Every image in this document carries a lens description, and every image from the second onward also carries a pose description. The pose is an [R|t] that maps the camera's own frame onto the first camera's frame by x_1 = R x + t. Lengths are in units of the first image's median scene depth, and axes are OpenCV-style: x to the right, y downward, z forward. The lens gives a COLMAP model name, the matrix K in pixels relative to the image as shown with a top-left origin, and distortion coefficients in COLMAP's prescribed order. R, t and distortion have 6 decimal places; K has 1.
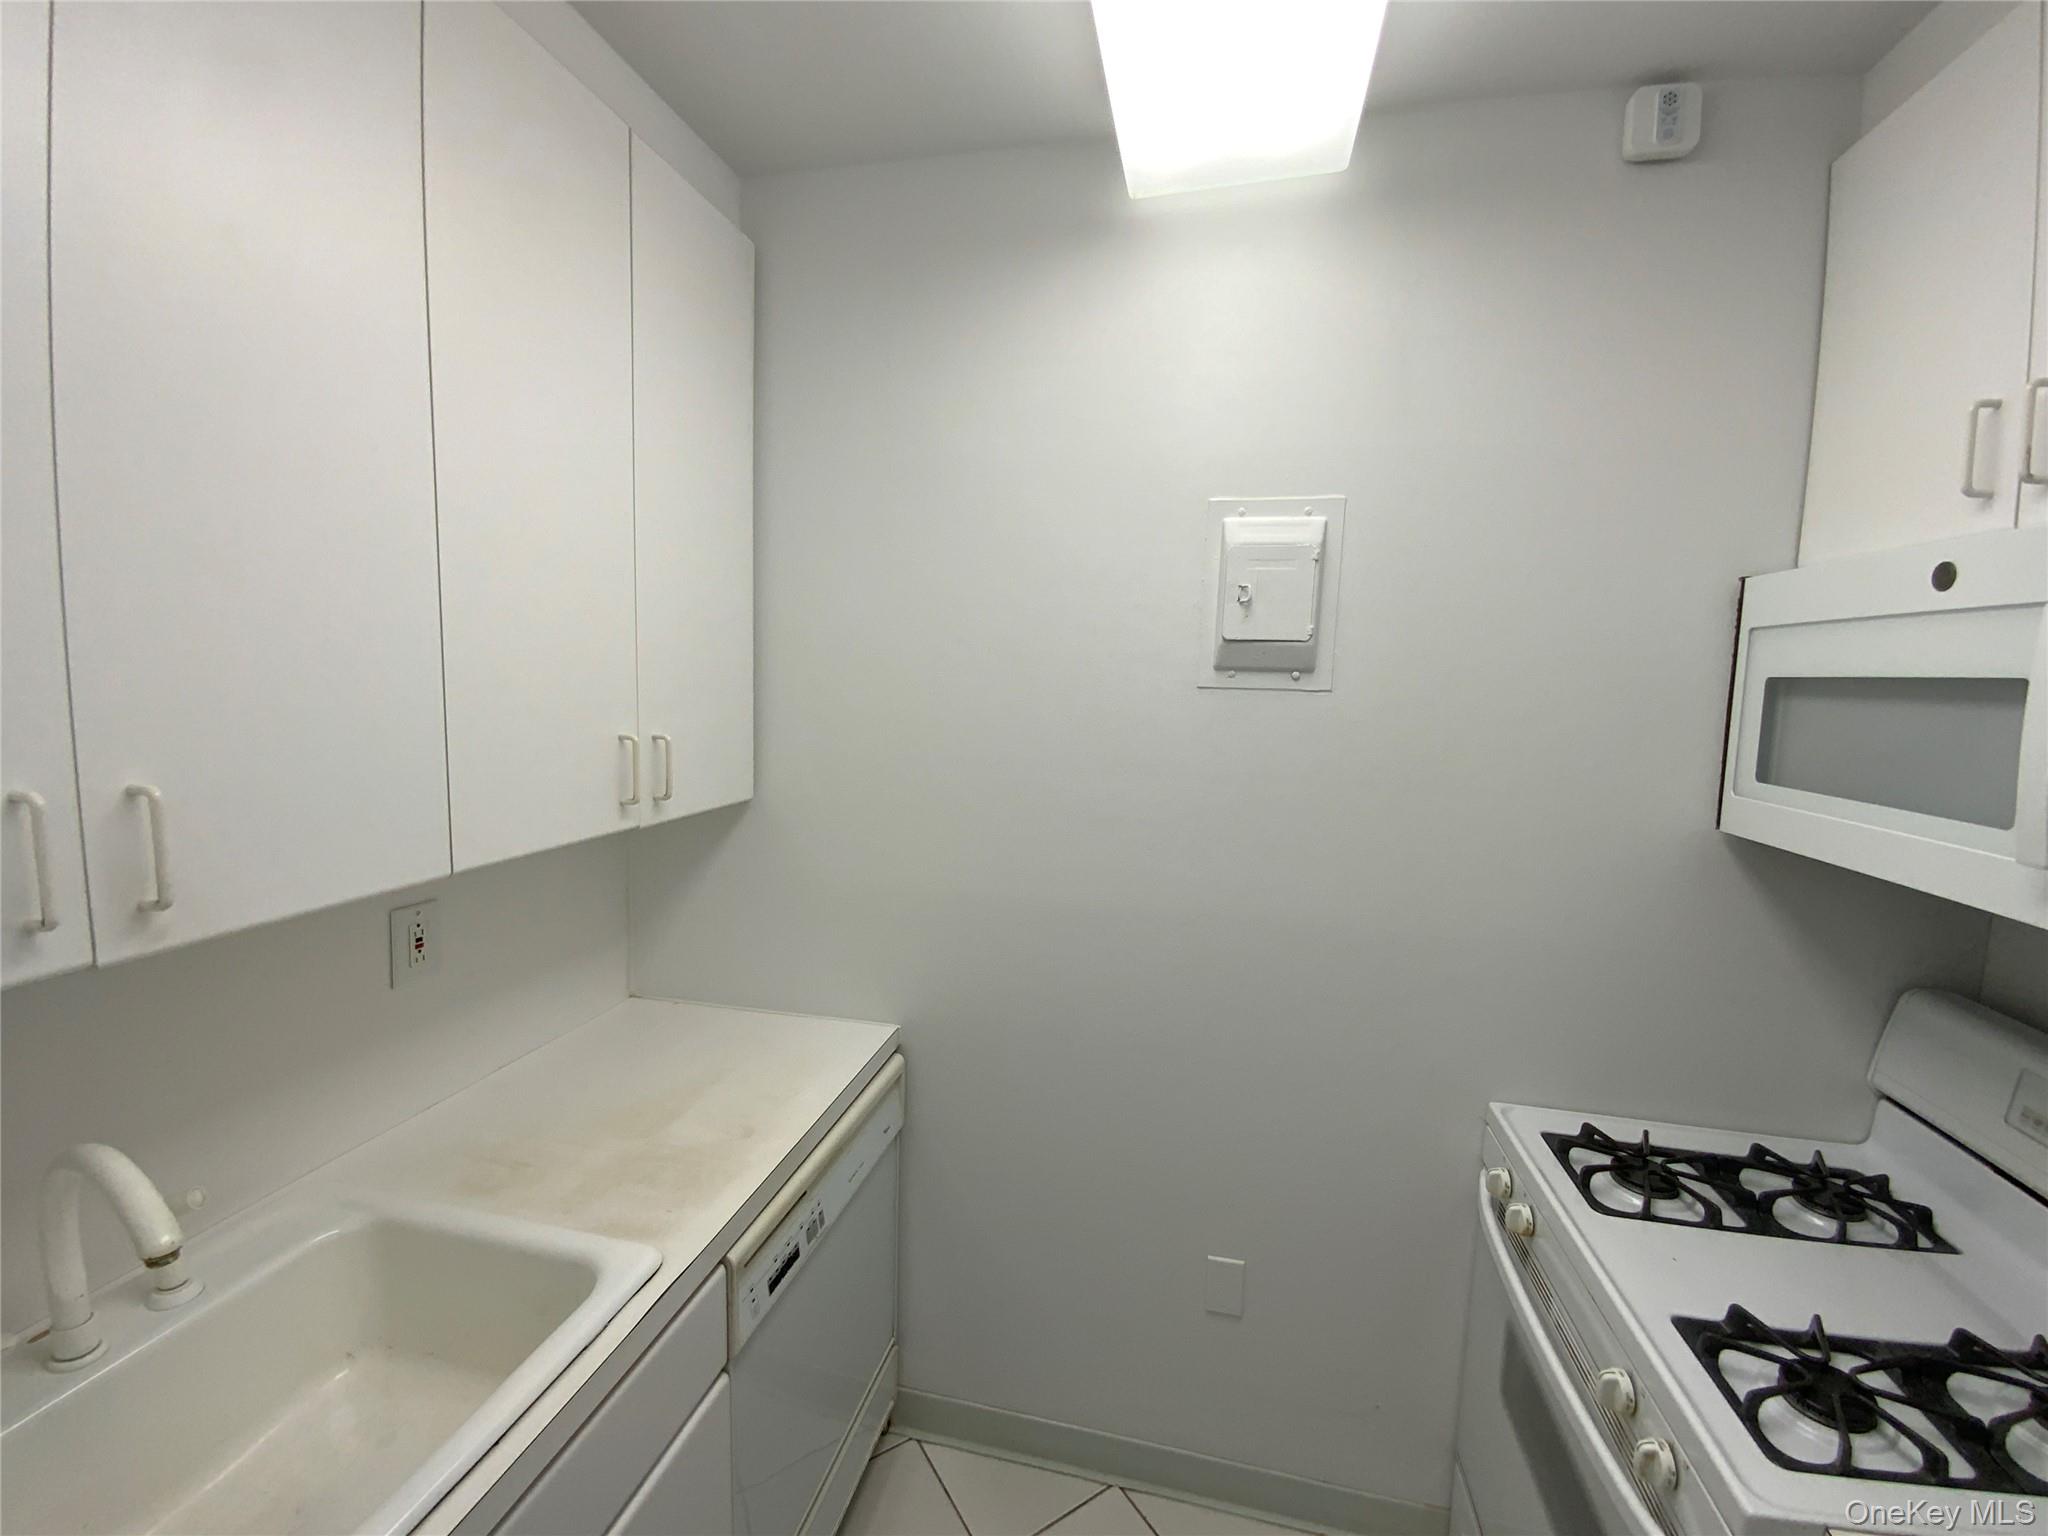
lens RADIAL K [[836.6, 0, 1024.0], [0, 836.6, 768.0], [0, 0, 1]] dist [0.028547, -0.022787]
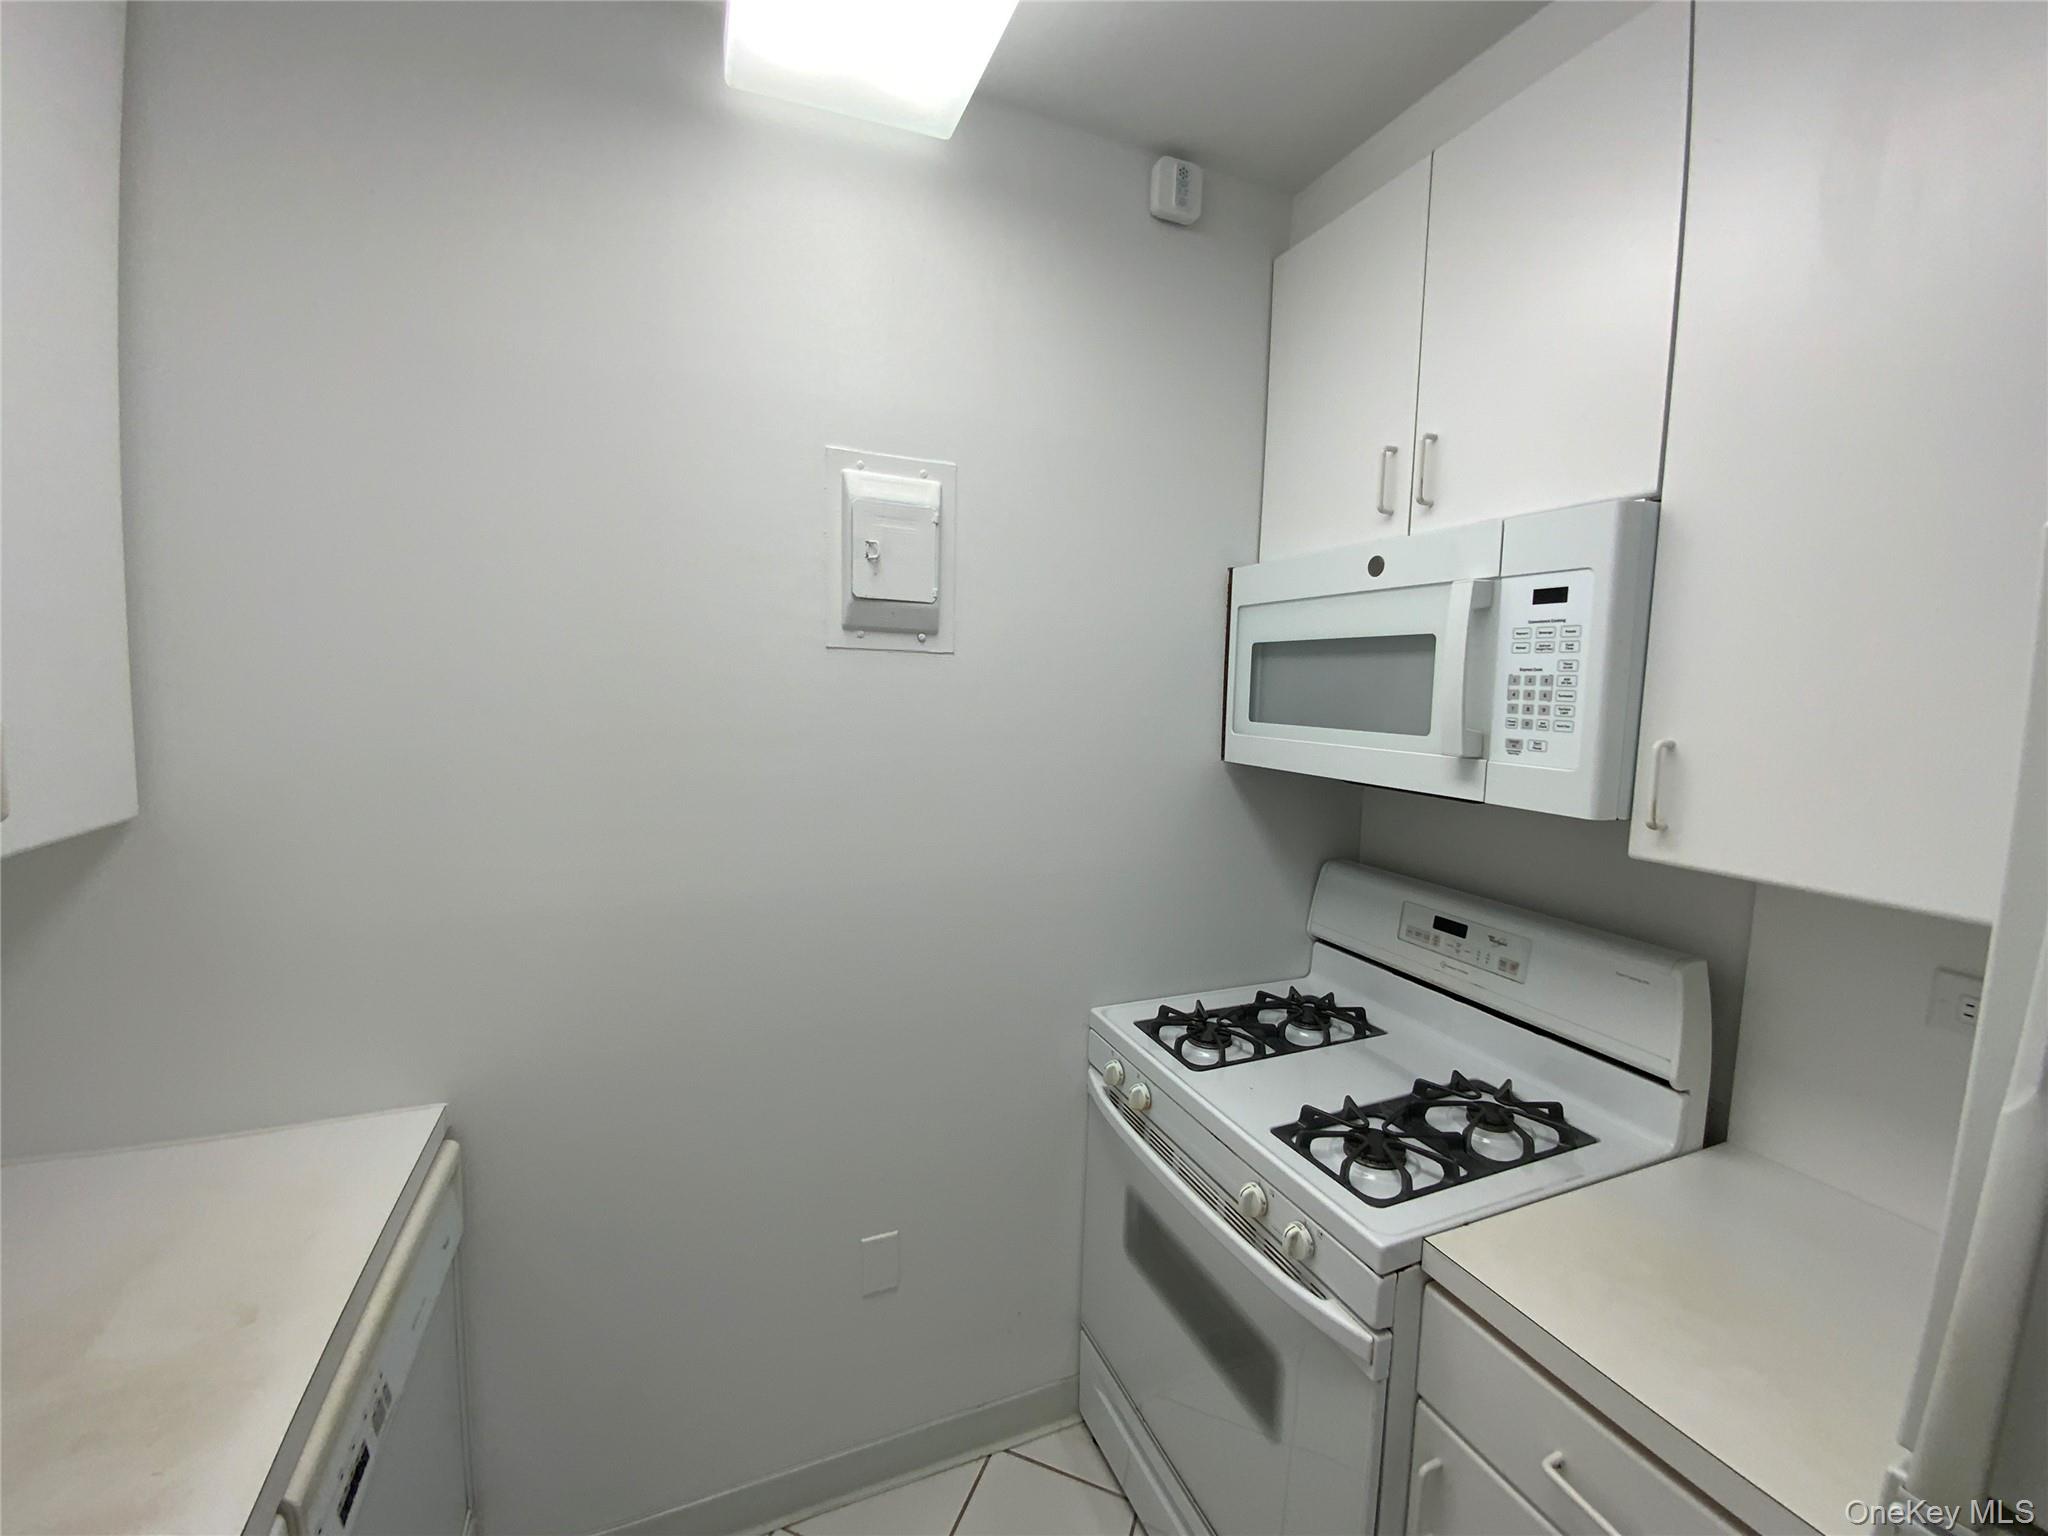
lens RADIAL K [[836.6, 0, 1024.0], [0, 836.6, 768.0], [0, 0, 1]] dist [0.028547, -0.022787]
pose [[0.810840, -0.066336, 0.581496, -0.193040], [0.061863, 0.997704, 0.027556, 0.030118], [-0.581989, 0.013630, 0.813082, 0.123488]]
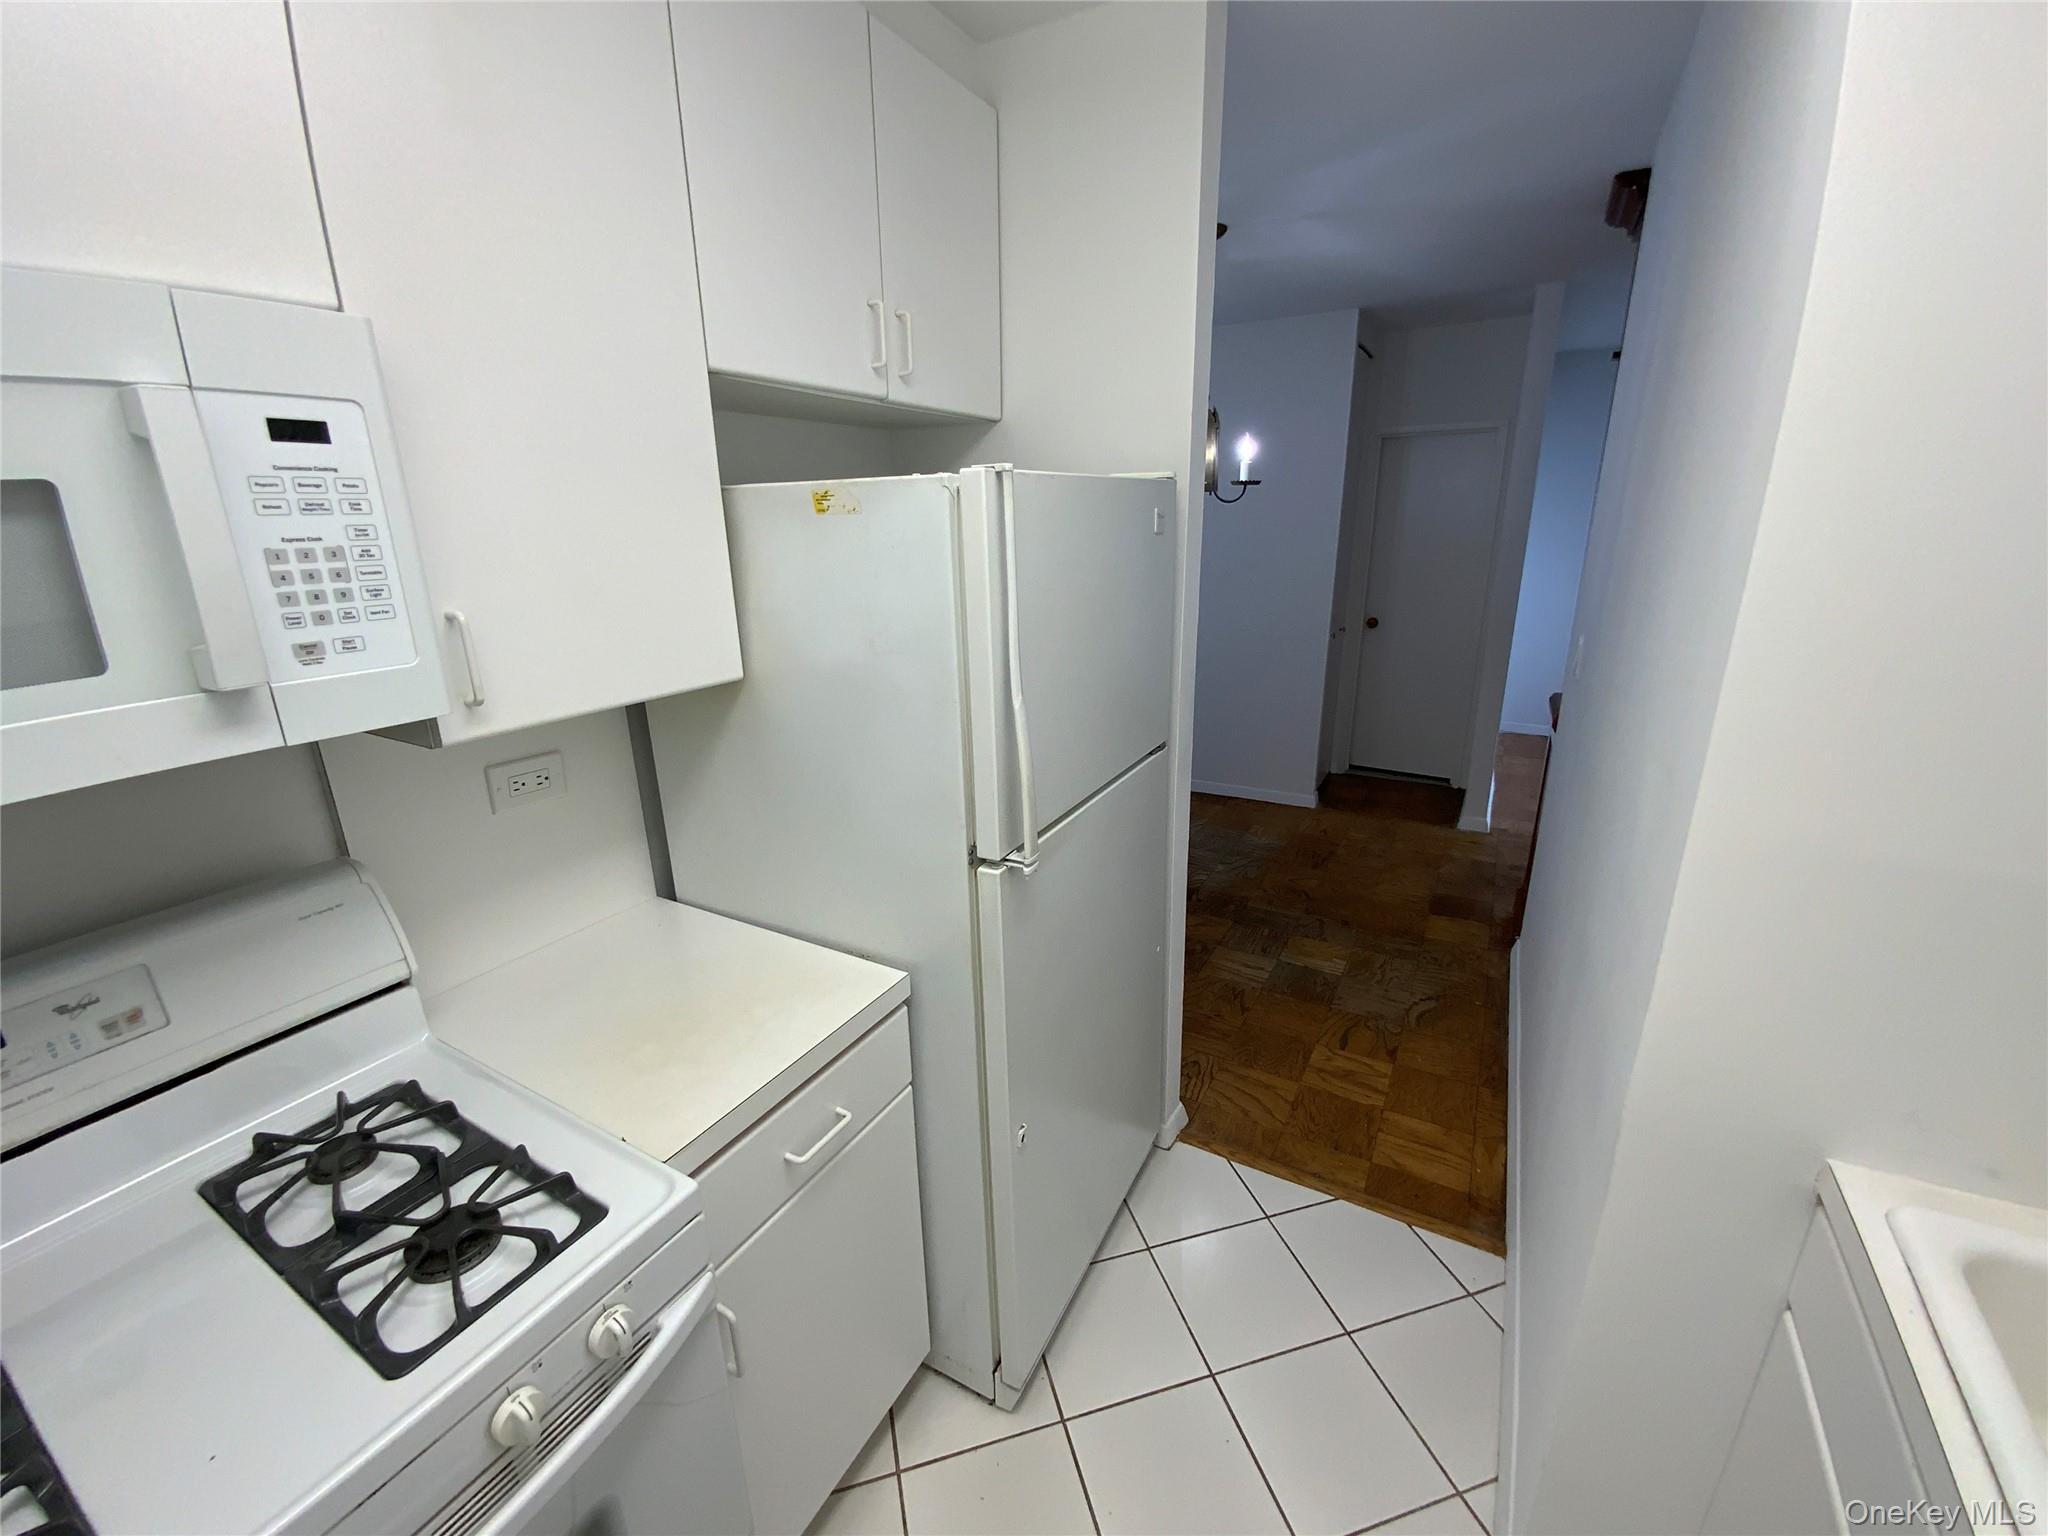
lens RADIAL K [[836.6, 0, 1024.0], [0, 836.6, 768.0], [0, 0, 1]] dist [0.028547, -0.022787]
pose [[-0.953027, -0.094482, 0.287773, 0.076124], [0.029148, 0.917083, 0.397629, -0.098901], [-0.301480, 0.387339, -0.871251, 1.021022]]
